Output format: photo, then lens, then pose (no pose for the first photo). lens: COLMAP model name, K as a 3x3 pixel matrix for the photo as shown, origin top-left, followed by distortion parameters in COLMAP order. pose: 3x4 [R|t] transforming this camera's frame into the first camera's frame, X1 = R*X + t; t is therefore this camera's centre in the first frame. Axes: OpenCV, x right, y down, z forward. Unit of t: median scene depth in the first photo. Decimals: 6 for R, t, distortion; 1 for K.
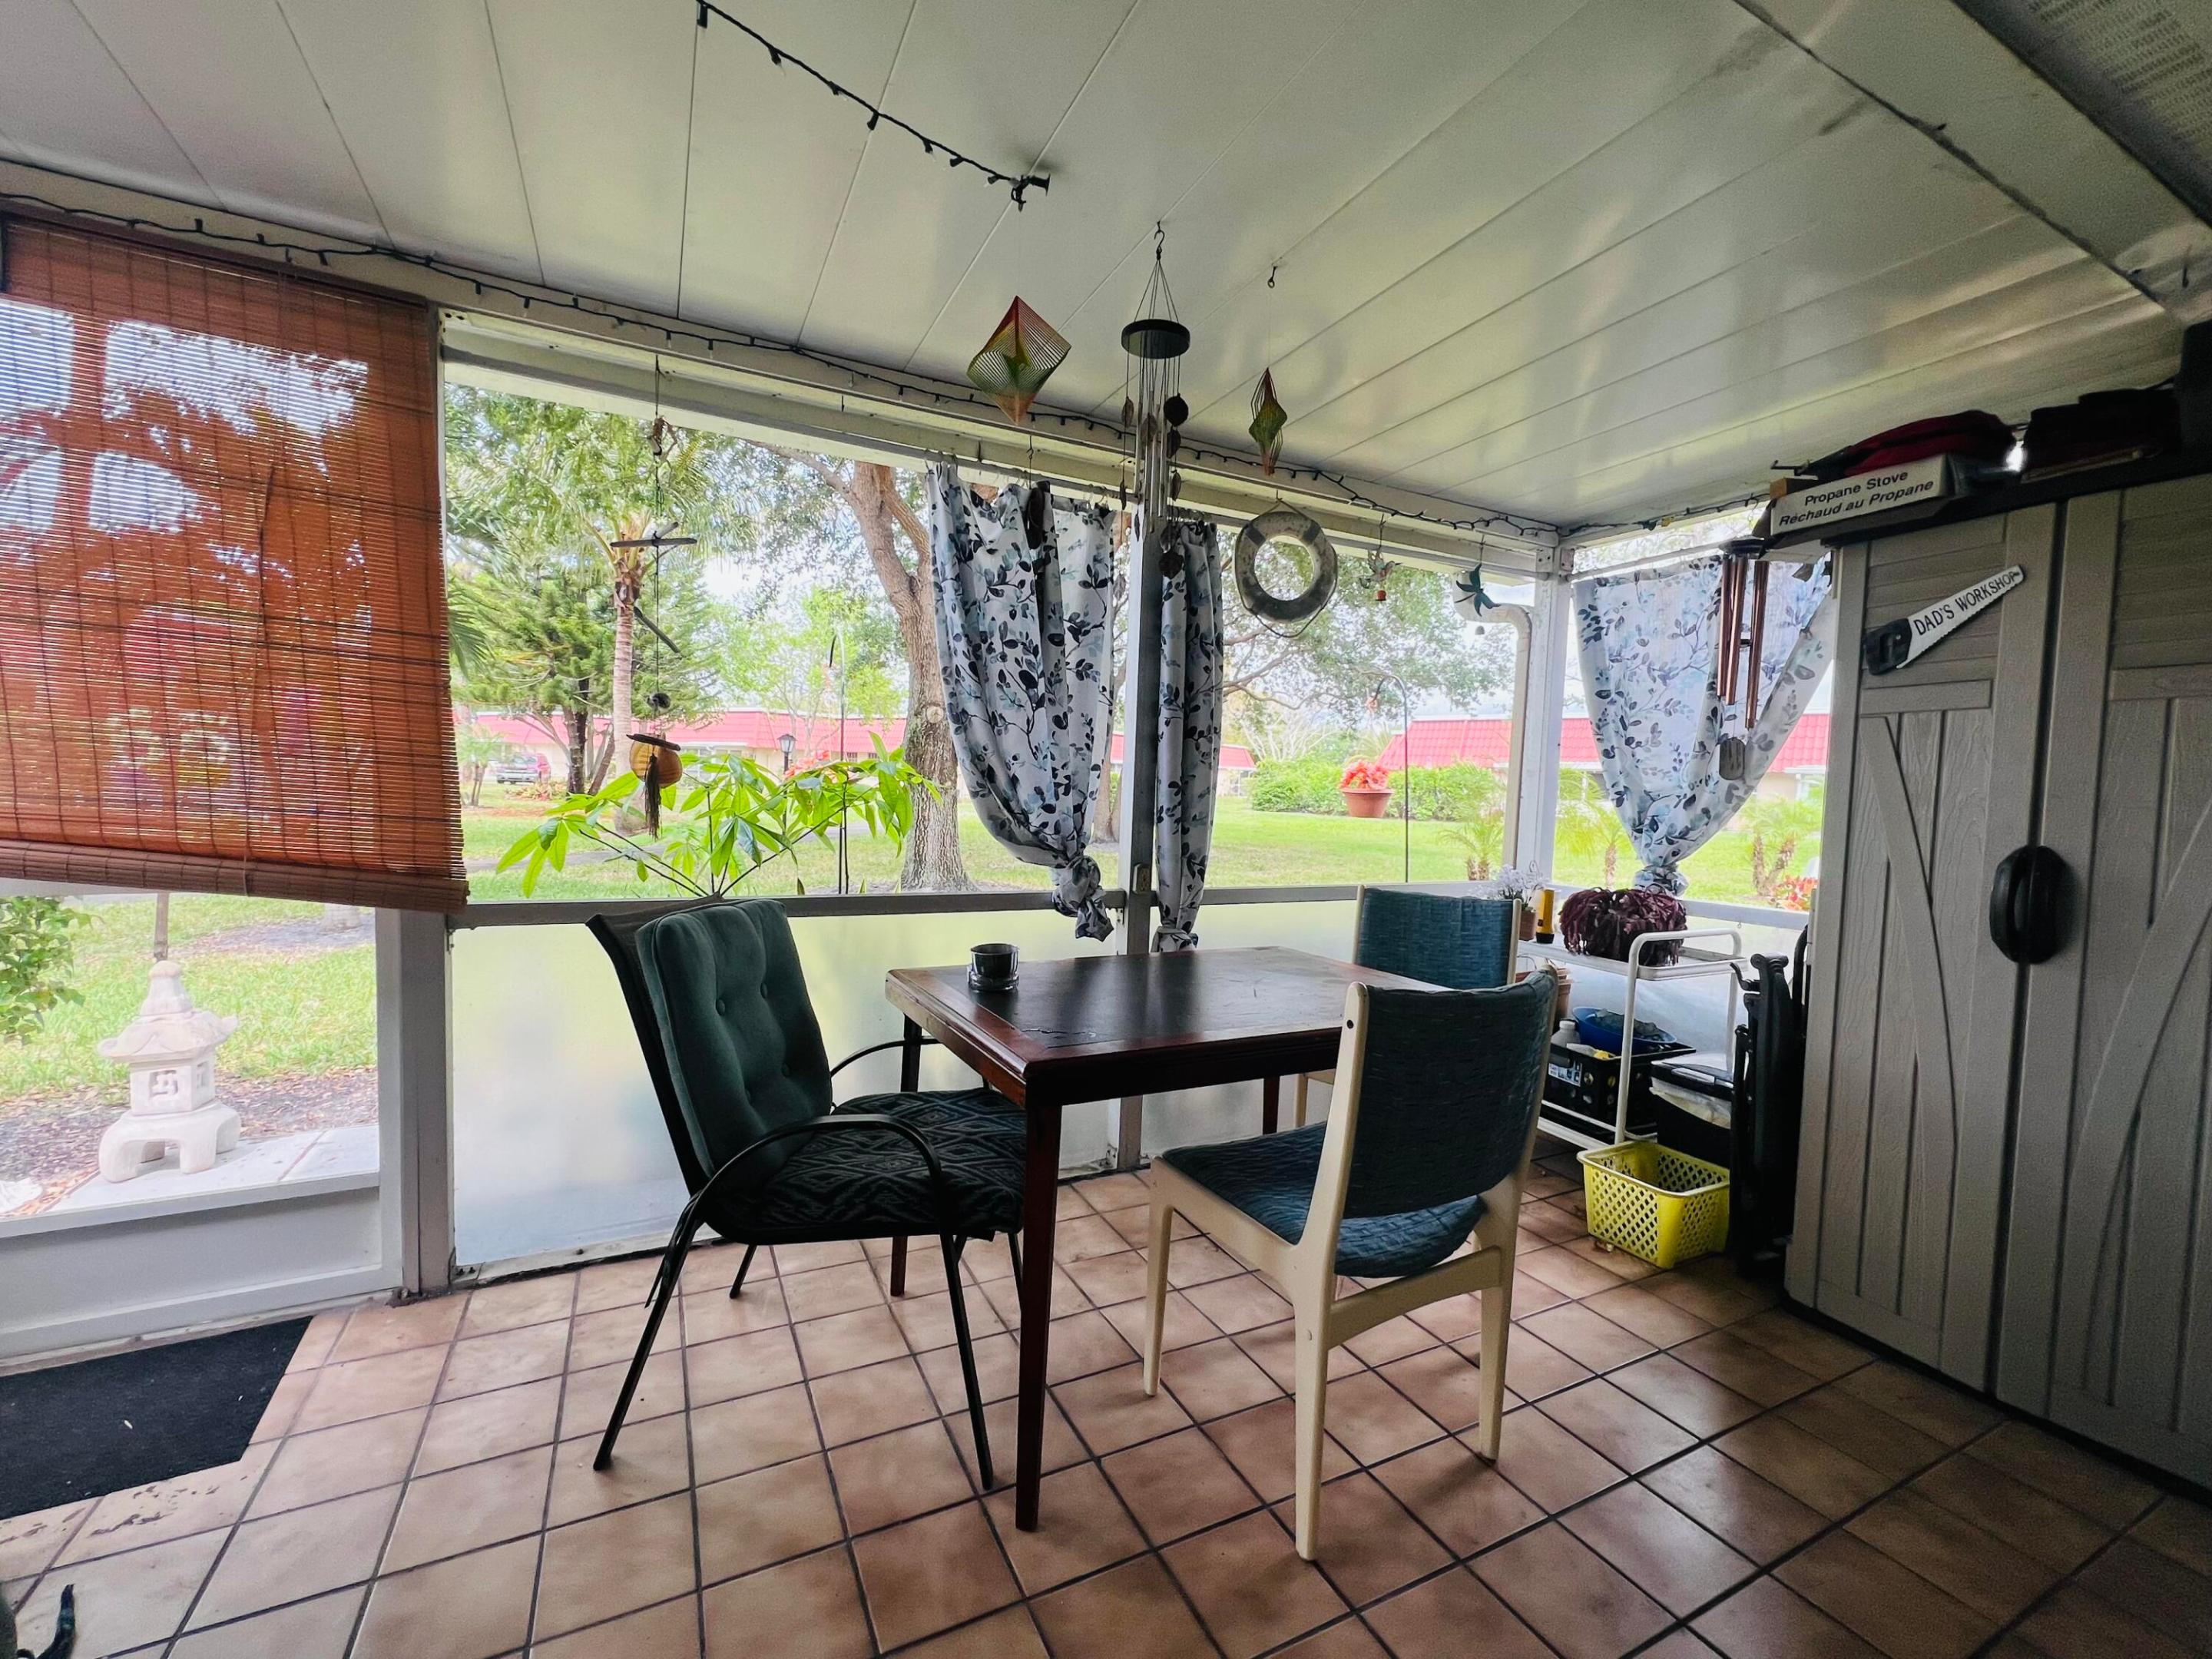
lens RADIAL K [[911.8, 0, 1108.5], [0, 911.8, 835.9], [0, 0, 1]] dist [-0.003429, 0.000508]
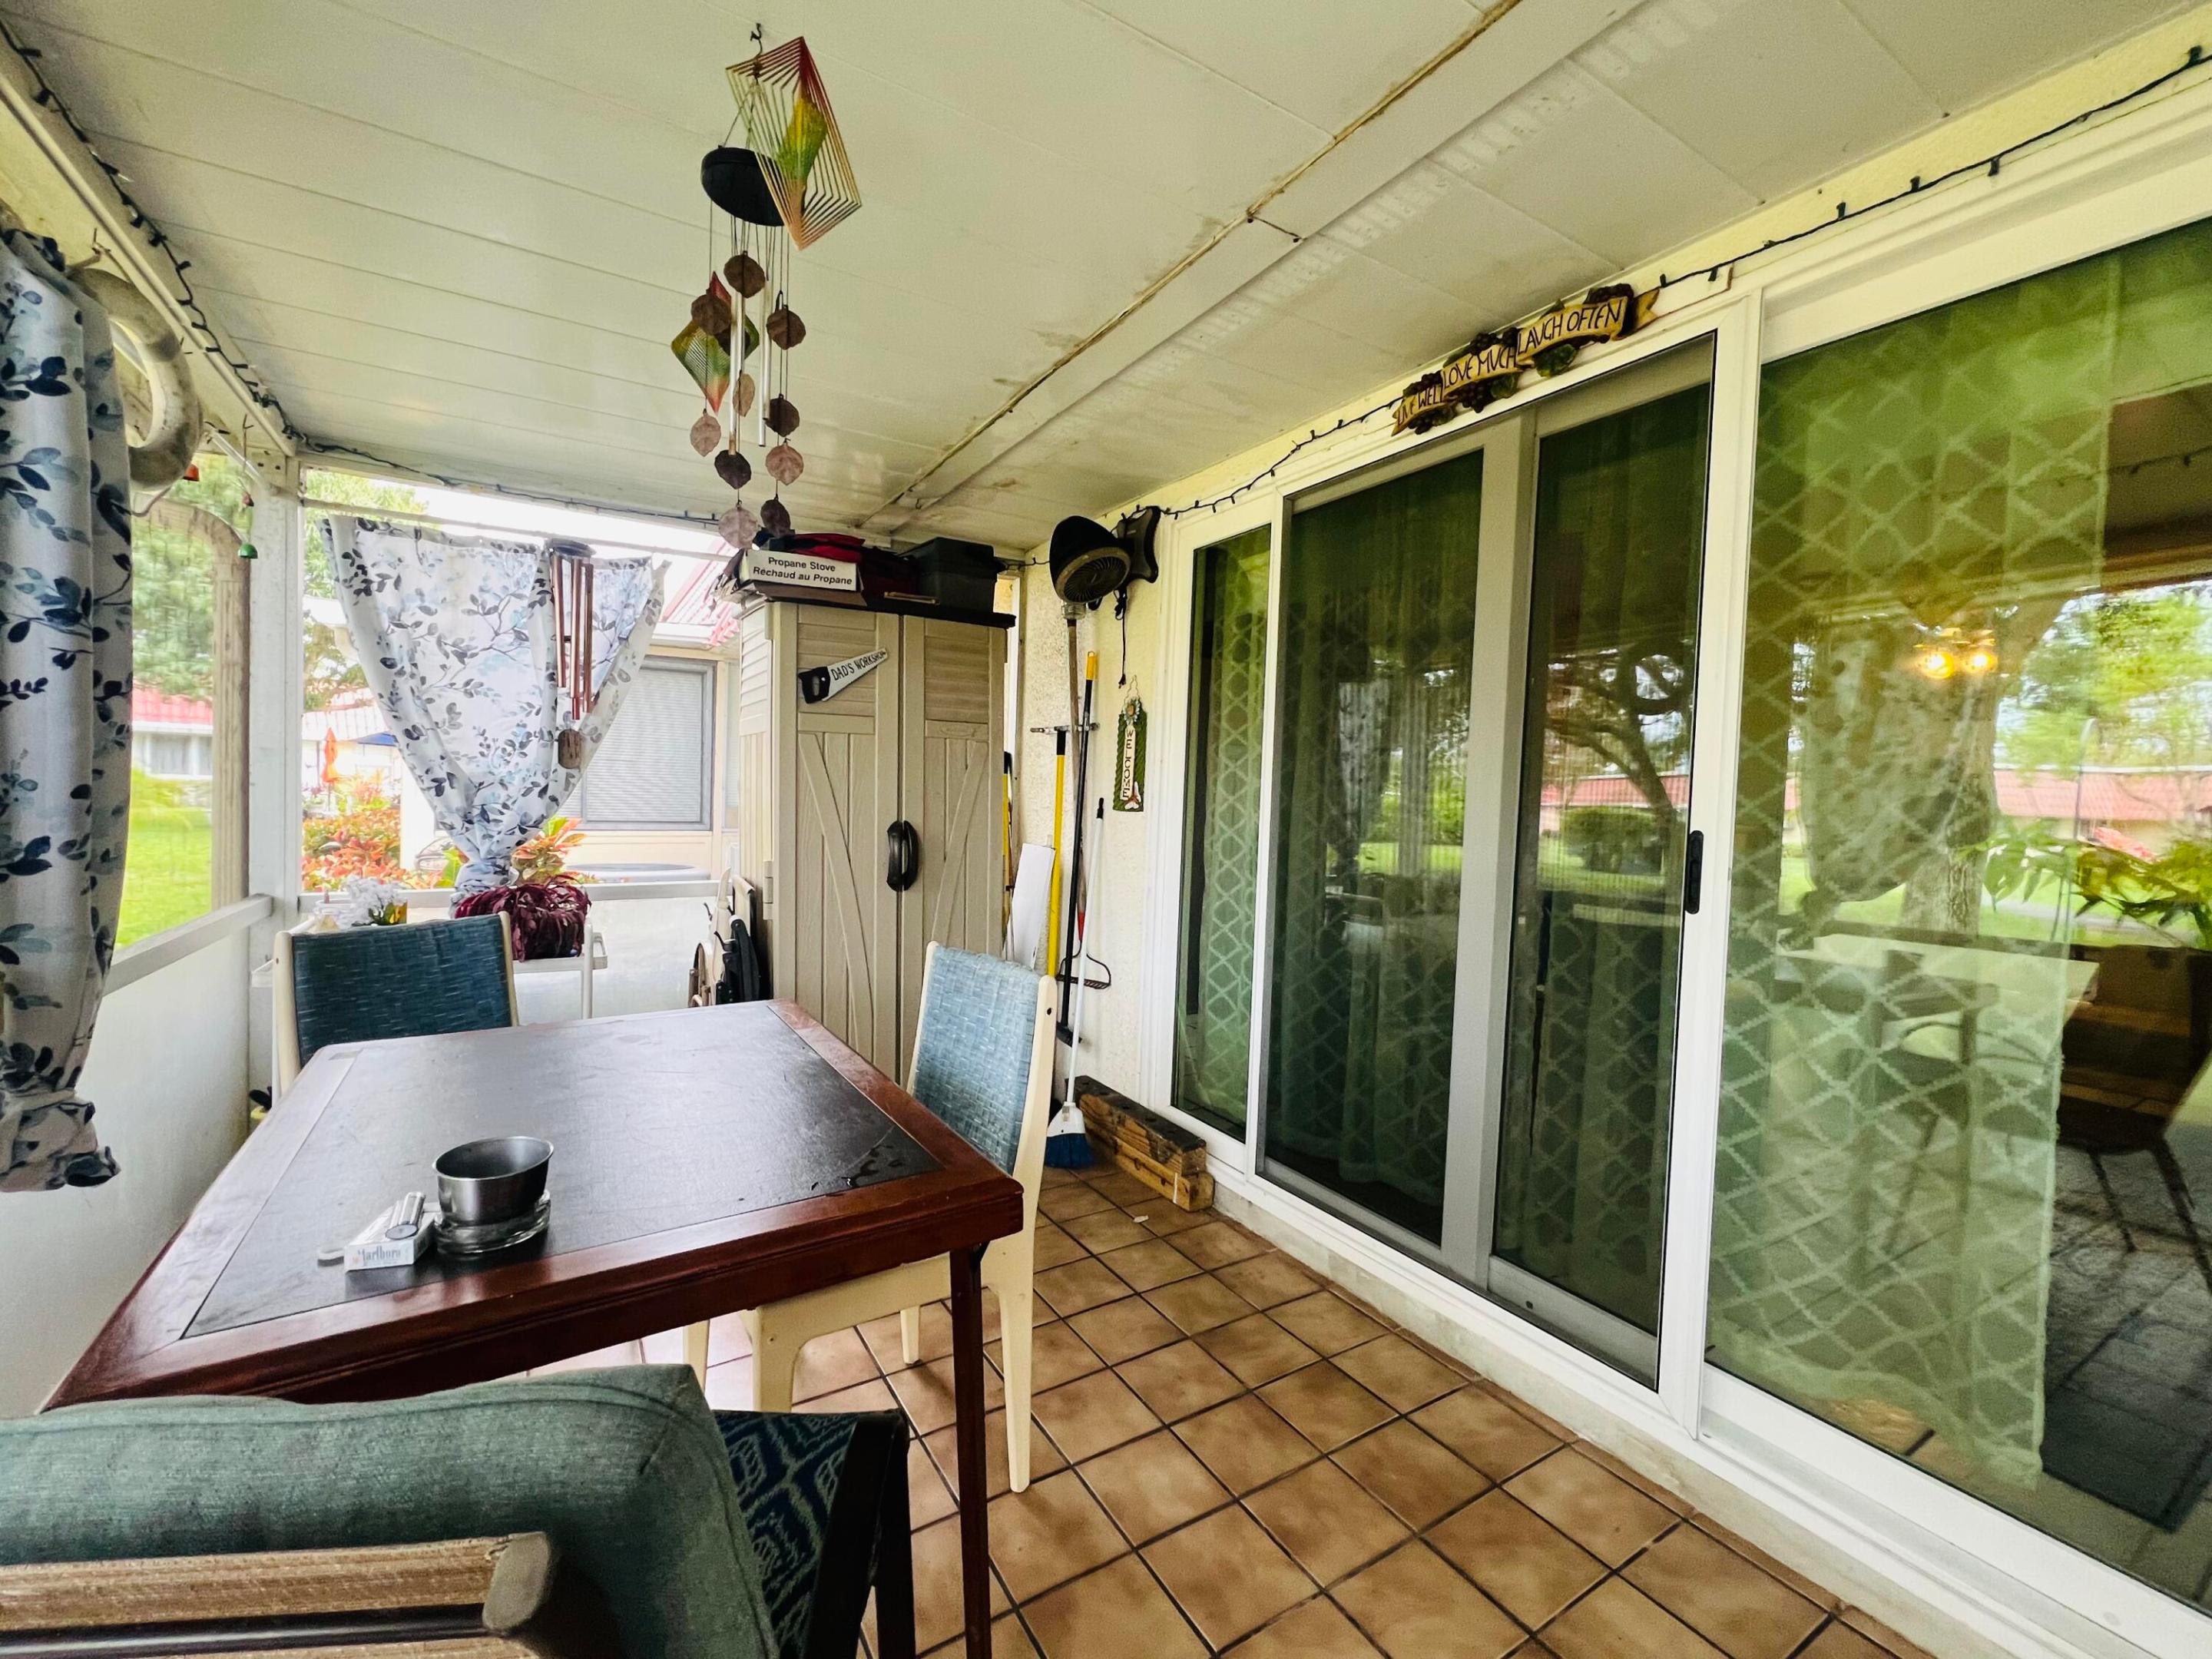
lens RADIAL K [[911.8, 0, 1107.1], [0, 911.8, 831.7], [0, 0, 1]] dist [-0.003429, 0.000508]
pose [[-0.081243, -0.075235, 0.993851, -0.414249], [0.025523, 0.996663, 0.077534, -0.053939], [-0.996368, 0.031665, -0.079051, 0.461525]]
